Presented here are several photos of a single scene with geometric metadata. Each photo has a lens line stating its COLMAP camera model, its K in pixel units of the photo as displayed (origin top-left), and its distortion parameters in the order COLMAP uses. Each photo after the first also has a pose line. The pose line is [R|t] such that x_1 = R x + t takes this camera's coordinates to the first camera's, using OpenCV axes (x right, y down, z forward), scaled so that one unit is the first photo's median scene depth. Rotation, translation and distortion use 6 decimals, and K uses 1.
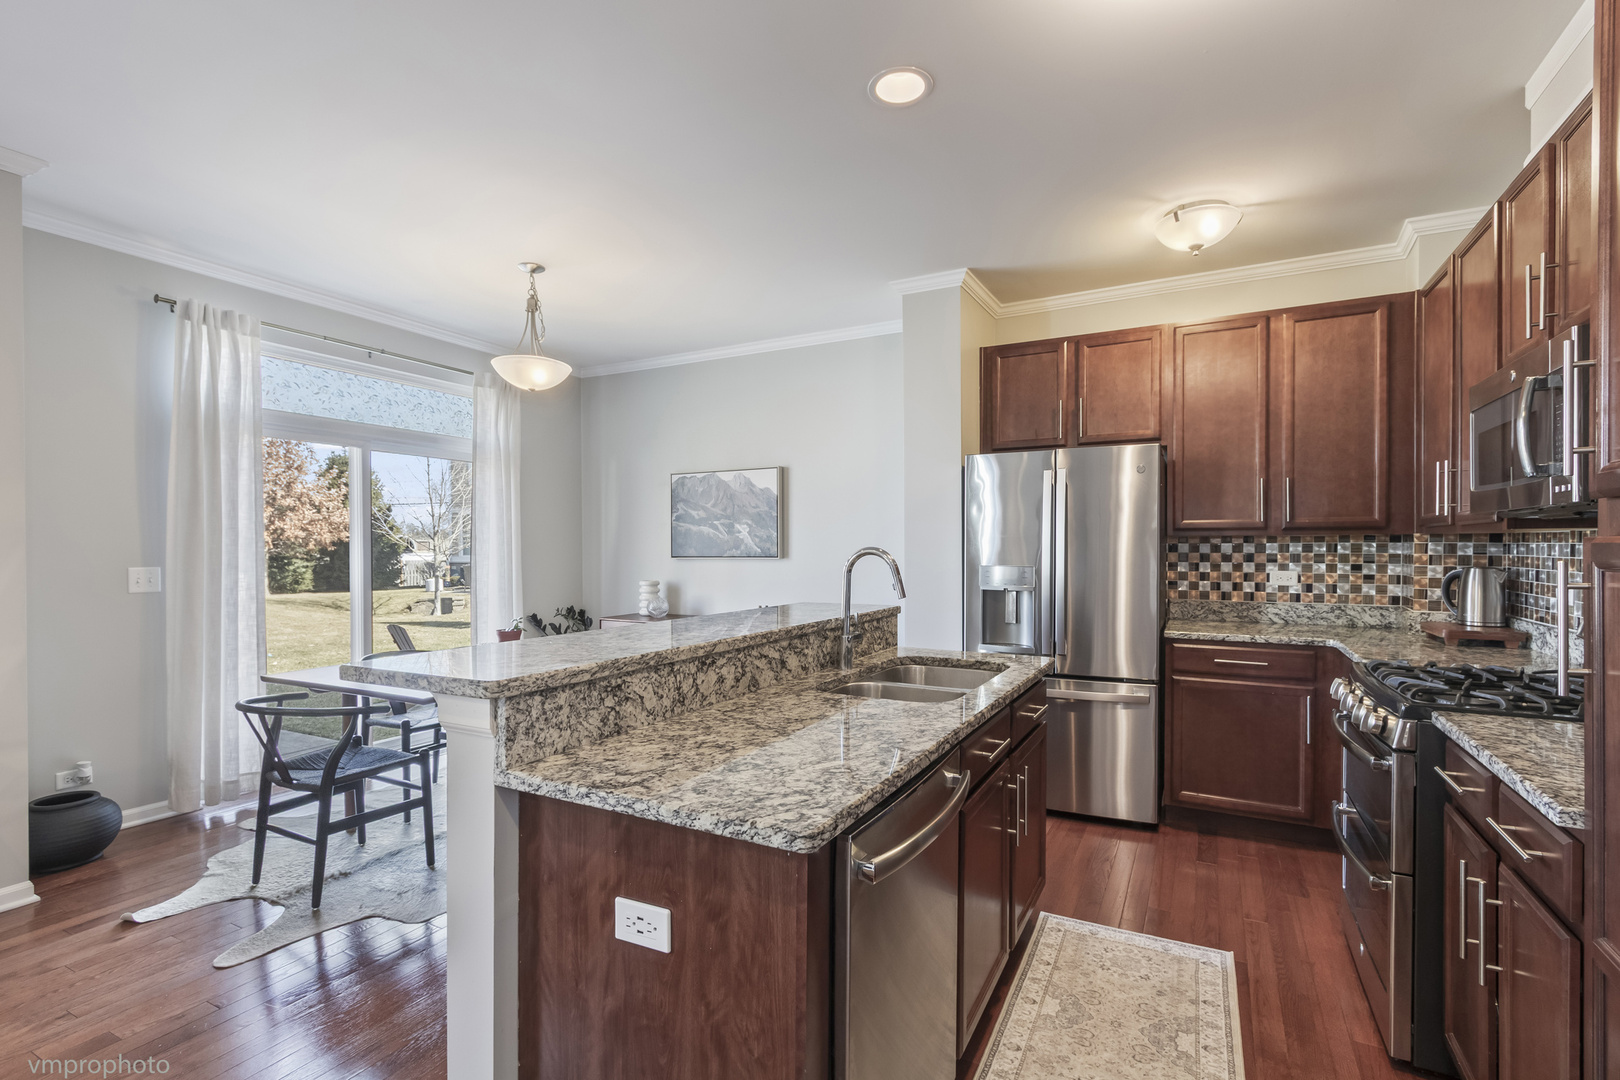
lens RADIAL K [[752.1, 0, 814.9], [0, 752.1, 545.6], [0, 0, 1]] dist [0.006213, -0.000455]
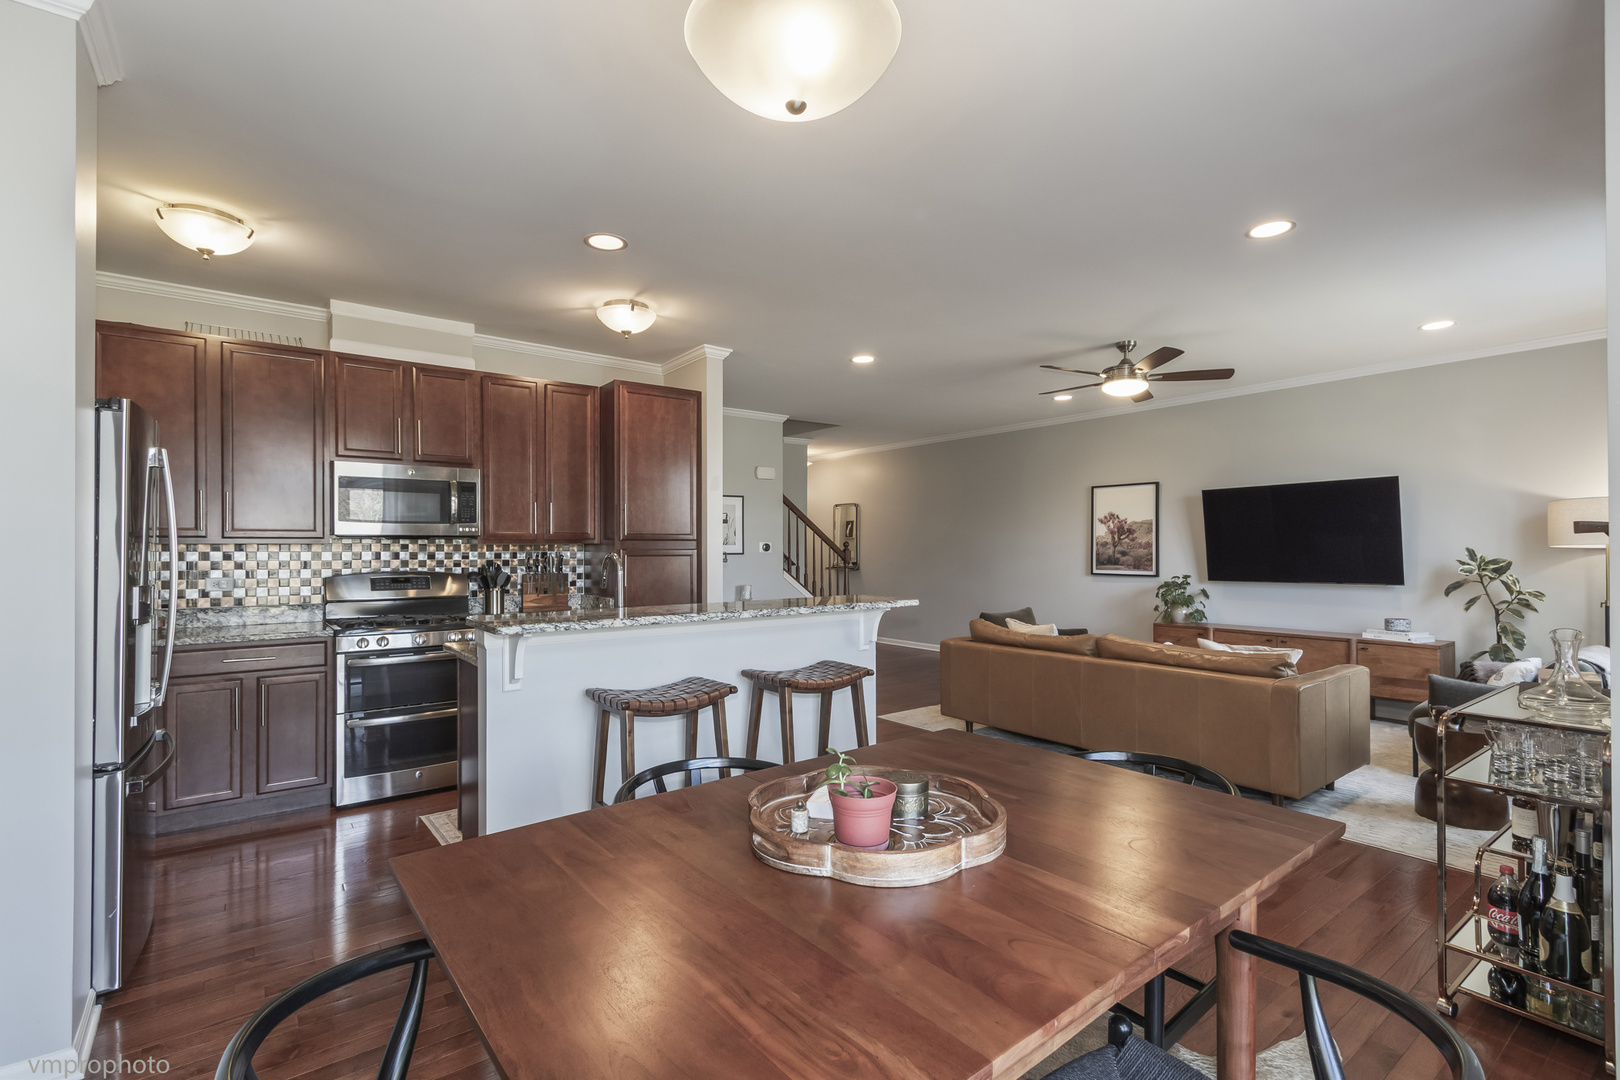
lens RADIAL K [[752.1, 0, 816.5], [0, 752.1, 541.0], [0, 0, 1]] dist [0.006213, -0.000455]
pose [[-0.916805, 0.011945, 0.399156, -0.356972], [0.008518, 0.999910, -0.010358, 0.000862], [-0.399243, -0.006096, -0.916825, 0.913059]]
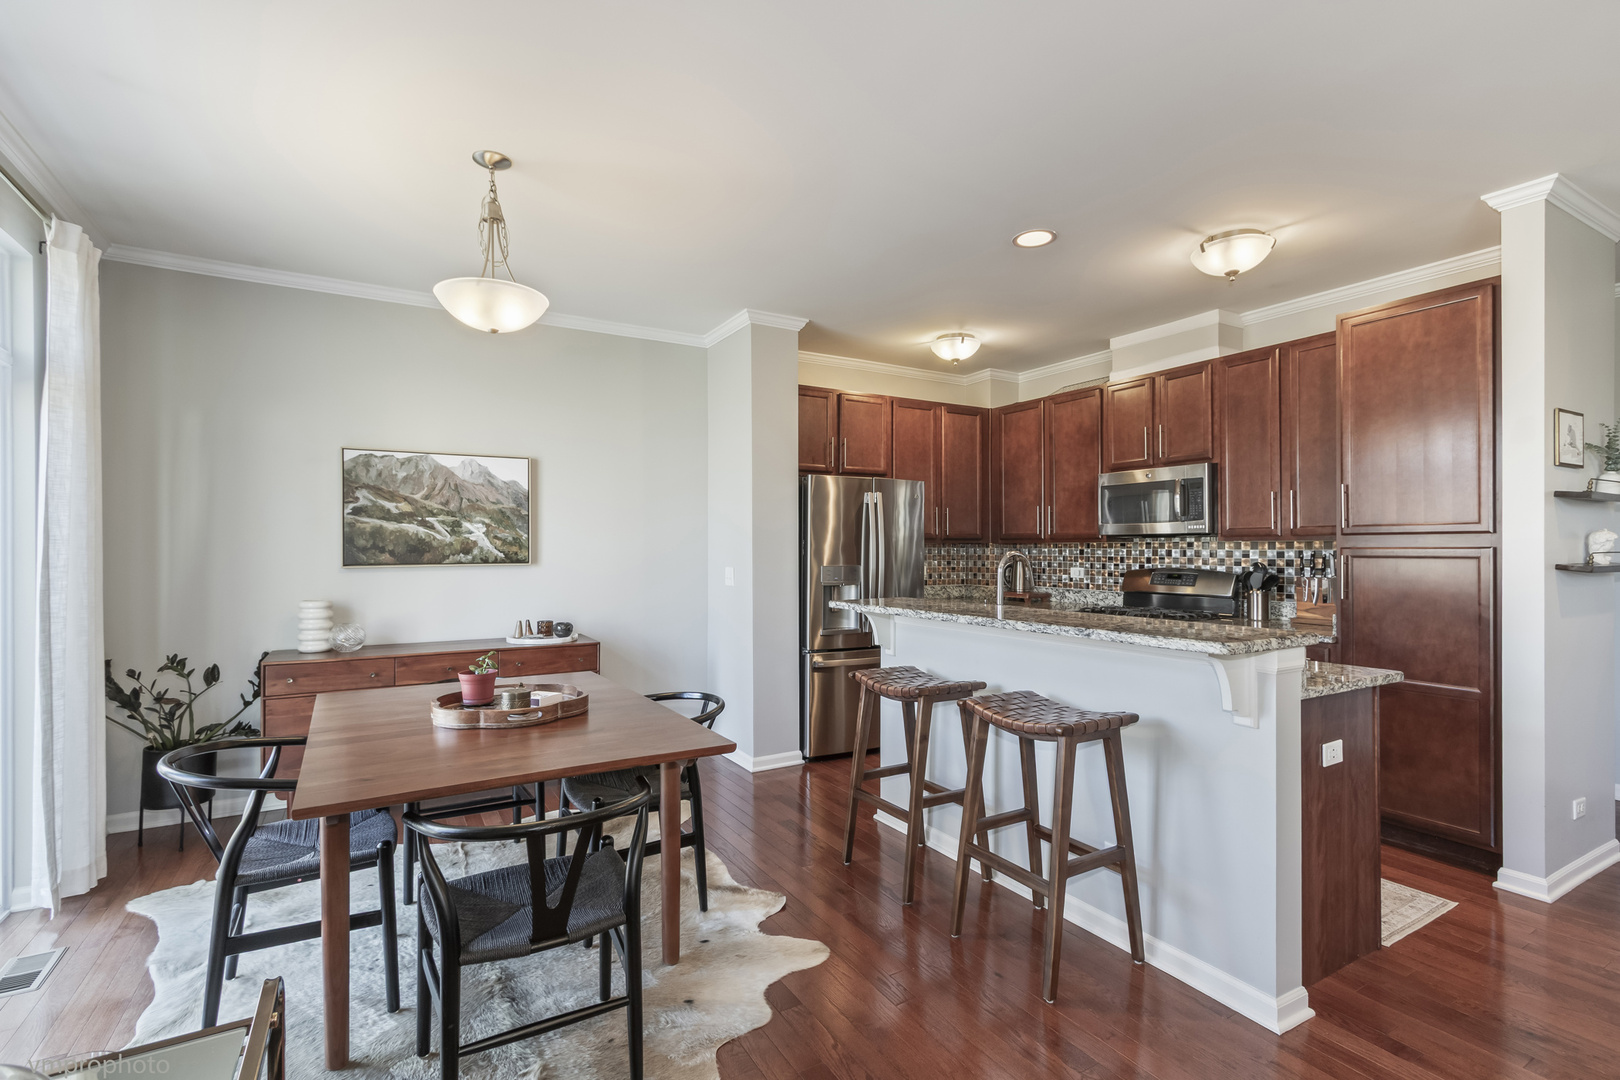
lens RADIAL K [[752.1, 0, 820.7], [0, 752.1, 548.8], [0, 0, 1]] dist [0.006213, -0.000455]
pose [[0.513419, 0.003846, 0.858130, -0.569620], [0.000824, 0.999987, -0.004975, 0.003600], [-0.858138, 0.003261, 0.513409, 0.251527]]
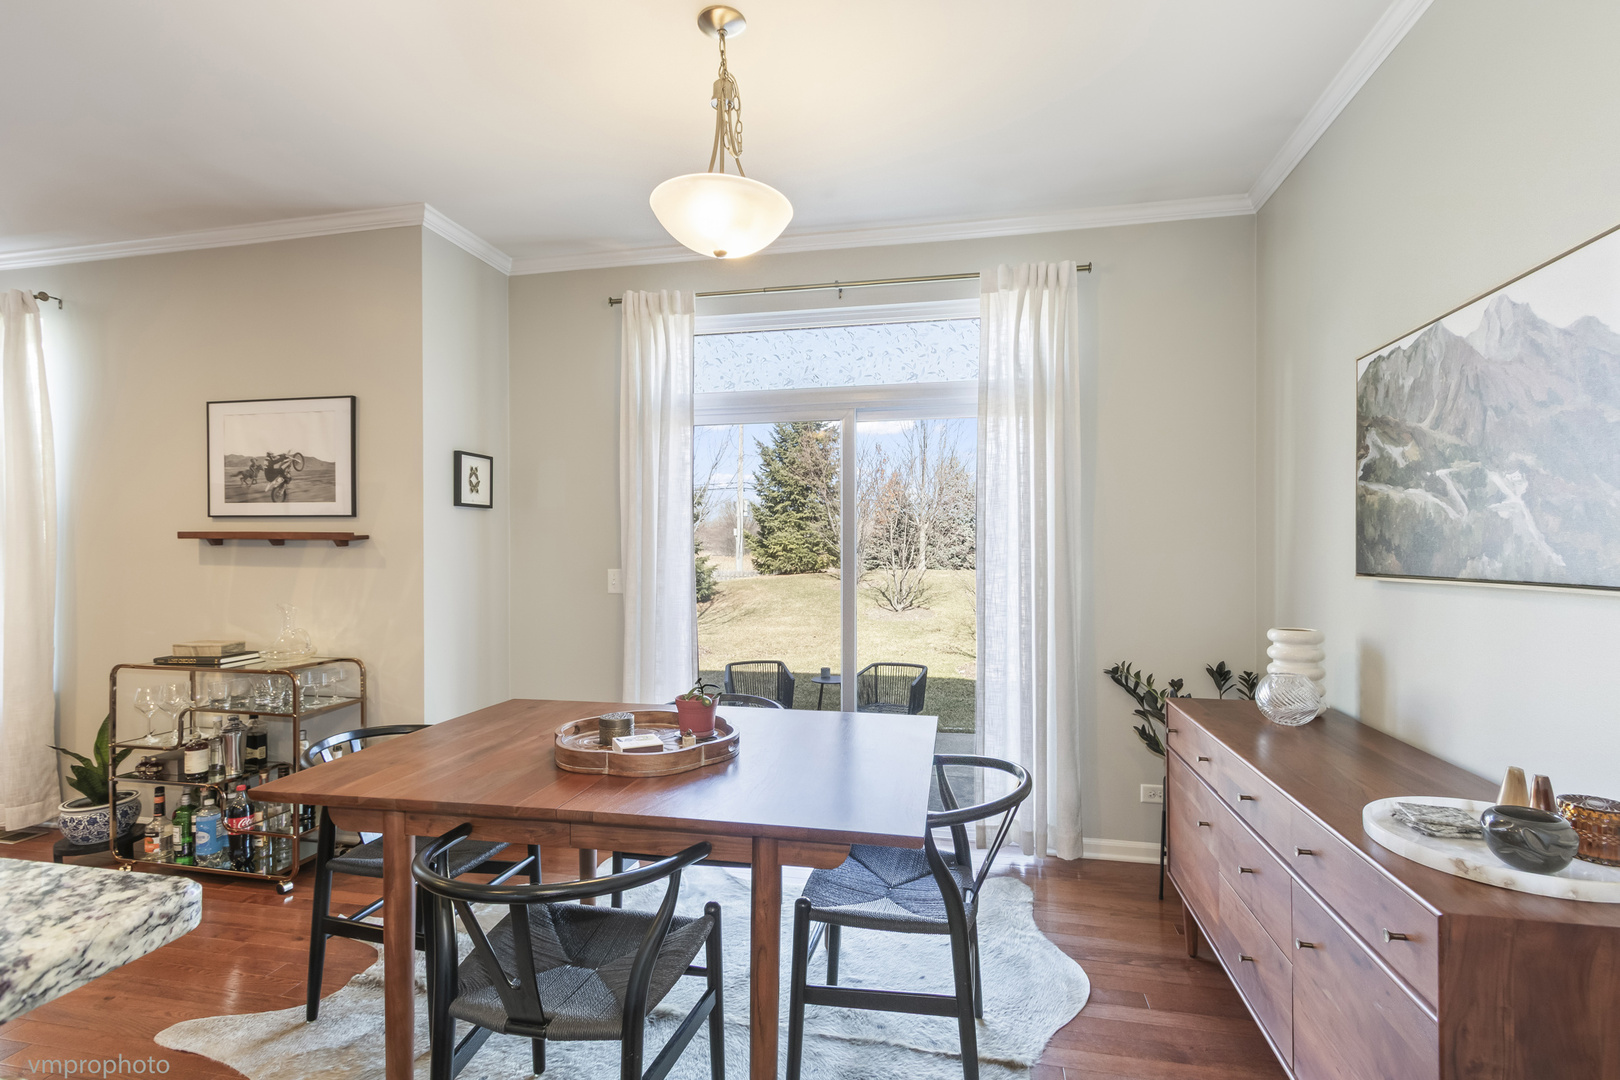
lens RADIAL K [[752.1, 0, 814.7], [0, 752.1, 548.6], [0, 0, 1]] dist [0.006213, -0.000455]
pose [[0.271931, 0.000148, -0.962317, 0.106753], [0.003518, 0.999993, 0.001147, 0.000746], [0.962310, -0.003697, 0.271929, 0.627633]]
